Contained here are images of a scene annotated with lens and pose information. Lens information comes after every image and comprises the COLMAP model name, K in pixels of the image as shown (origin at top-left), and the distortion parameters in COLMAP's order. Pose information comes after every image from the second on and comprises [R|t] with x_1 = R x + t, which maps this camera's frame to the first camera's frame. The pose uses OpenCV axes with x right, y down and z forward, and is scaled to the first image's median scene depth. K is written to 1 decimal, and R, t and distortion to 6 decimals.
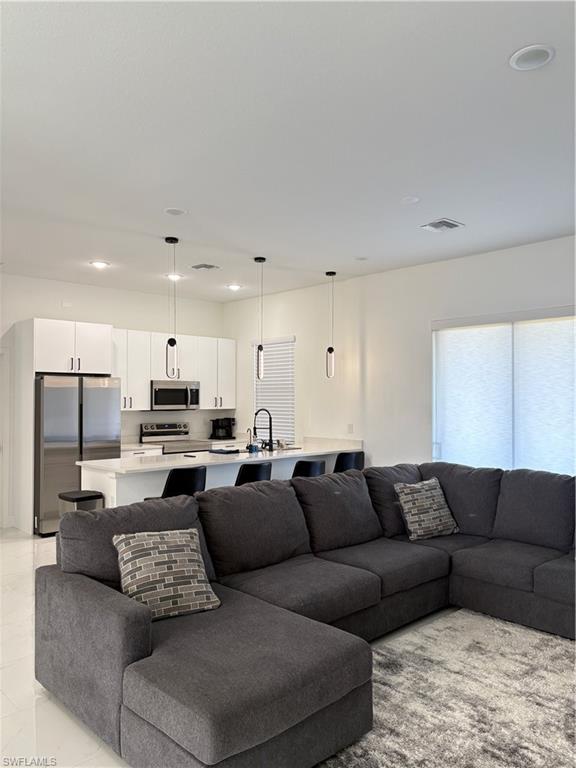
lens RADIAL K [[581.7, 0, 283.2], [0, 581.7, 385.3], [0, 0, 1]] dist [0.051325, -0.030344]
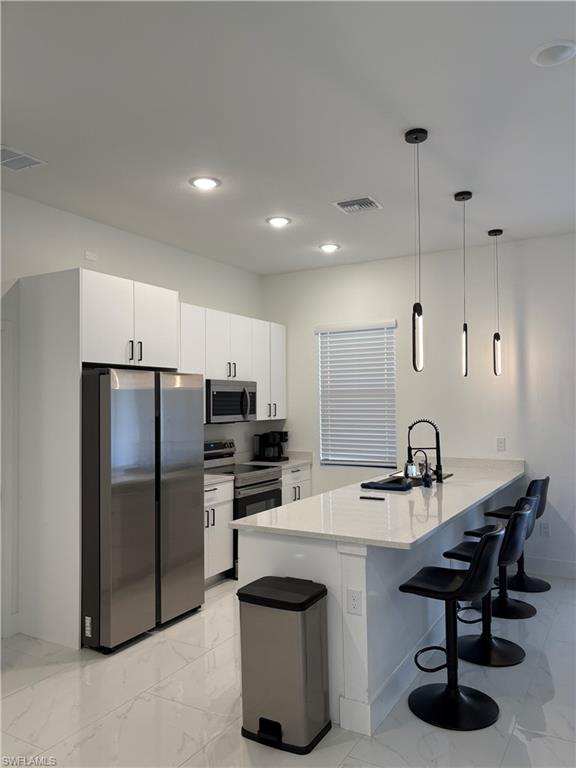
lens RADIAL K [[581.7, 0, 292.1], [0, 581.7, 385.0], [0, 0, 1]] dist [0.051325, -0.030344]
pose [[0.958380, 0.001934, 0.285491, -0.331334], [0.000647, 0.999960, -0.008945, 0.004108], [-0.285496, 0.008757, 0.958340, 0.332480]]
